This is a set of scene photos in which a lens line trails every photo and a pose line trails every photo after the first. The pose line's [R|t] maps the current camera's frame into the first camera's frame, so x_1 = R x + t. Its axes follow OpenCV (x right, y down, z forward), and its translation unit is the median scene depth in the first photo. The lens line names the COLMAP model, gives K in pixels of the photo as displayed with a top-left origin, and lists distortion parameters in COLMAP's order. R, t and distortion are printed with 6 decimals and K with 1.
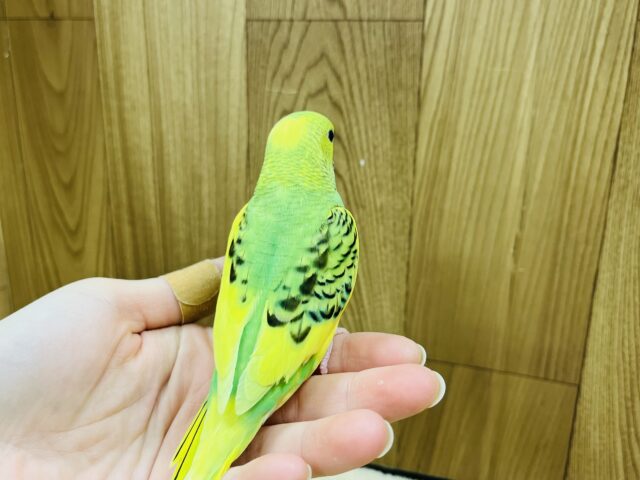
lens RADIAL K [[616.6, 0, 311.8], [0, 616.6, 239.1], [0, 0, 1]] dist [0.007018, -0.018221]
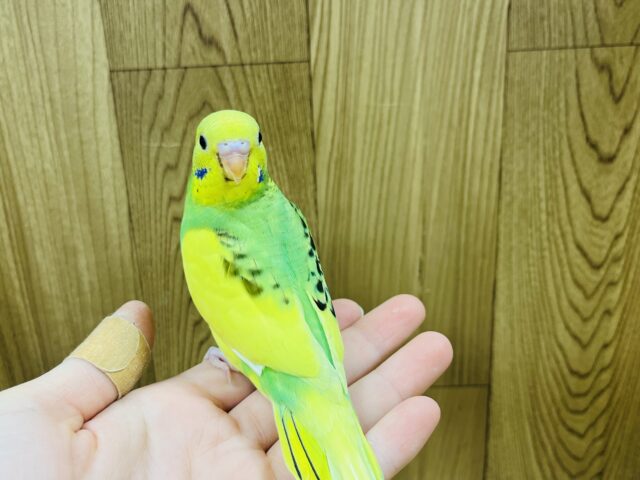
lens RADIAL K [[616.6, 0, 311.8], [0, 616.6, 239.1], [0, 0, 1]] dist [0.007018, -0.018221]
pose [[0.937007, -0.165201, 0.307778, -0.148686], [0.157674, 0.986257, 0.049352, -0.117349], [-0.311701, 0.002286, 0.950177, 0.072632]]
